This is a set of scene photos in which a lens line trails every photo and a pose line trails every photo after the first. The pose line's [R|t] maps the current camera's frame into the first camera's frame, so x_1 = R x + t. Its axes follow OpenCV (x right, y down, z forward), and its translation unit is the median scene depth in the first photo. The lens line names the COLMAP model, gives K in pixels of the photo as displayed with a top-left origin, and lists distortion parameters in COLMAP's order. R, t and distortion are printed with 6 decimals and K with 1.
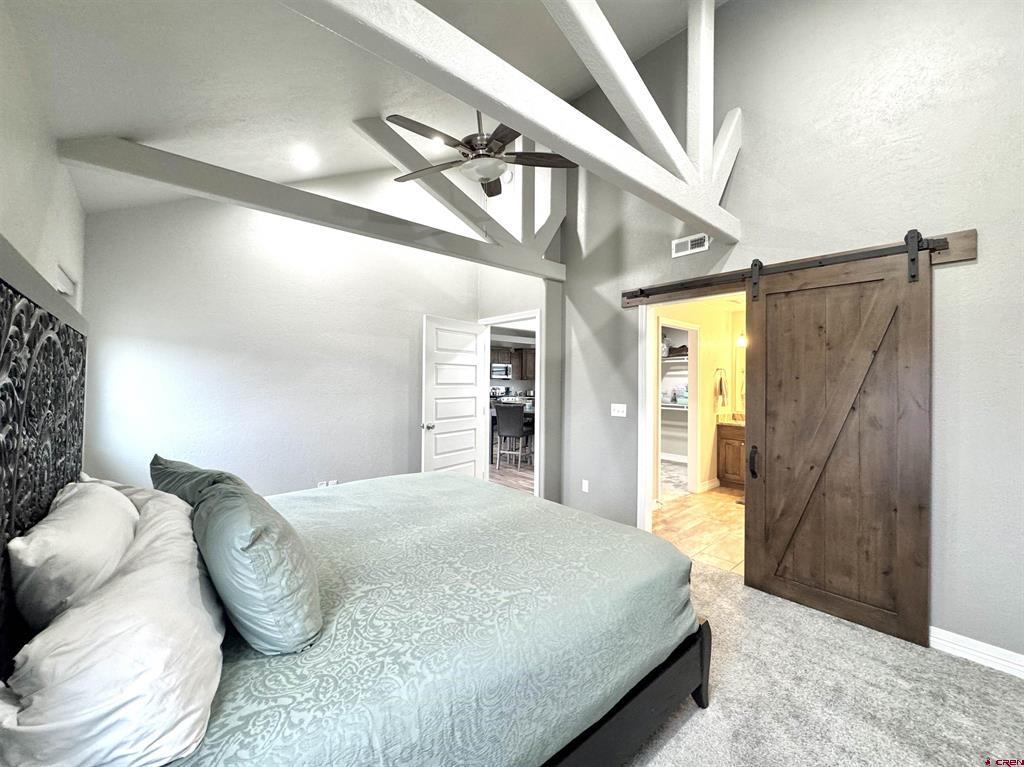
lens RADIAL K [[422.1, 0, 509.3], [0, 422.1, 381.8], [0, 0, 1]] dist [0.000051, 0.000225]
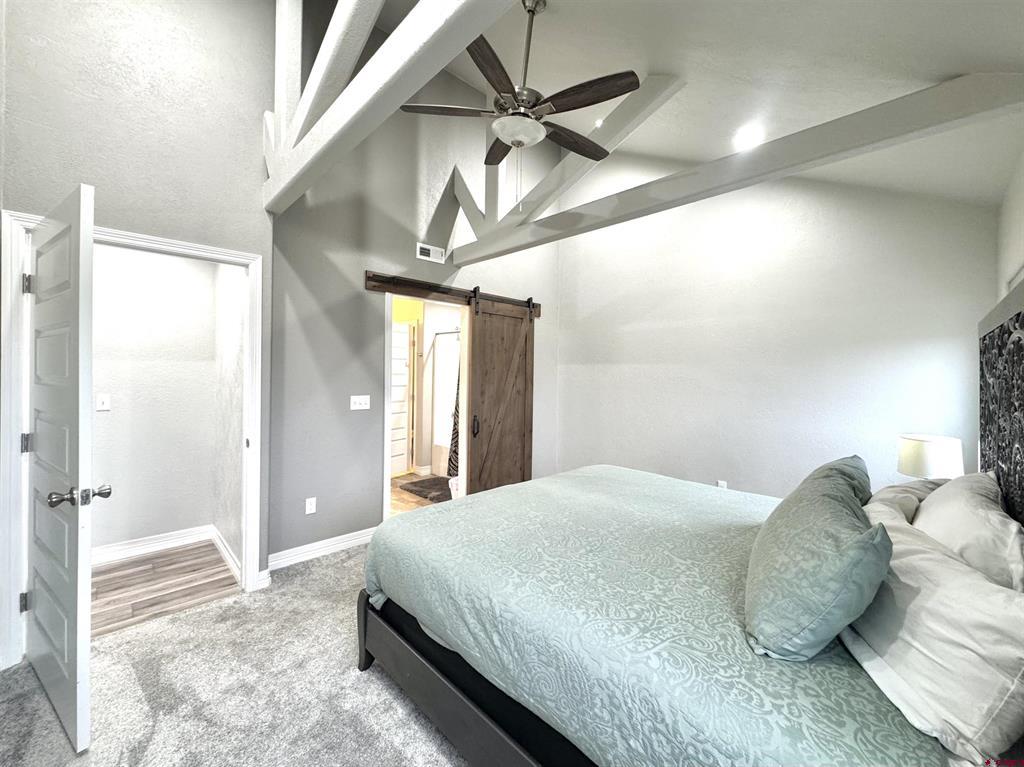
lens RADIAL K [[412.9, 0, 511.8], [0, 412.9, 377.5], [0, 0, 1]] dist [-0.000300, -0.000082]
pose [[-0.058136, -0.016907, 0.998165, -0.647472], [-0.003842, 0.999853, 0.016712, -0.001321], [-0.998301, -0.002863, -0.058193, 0.748550]]
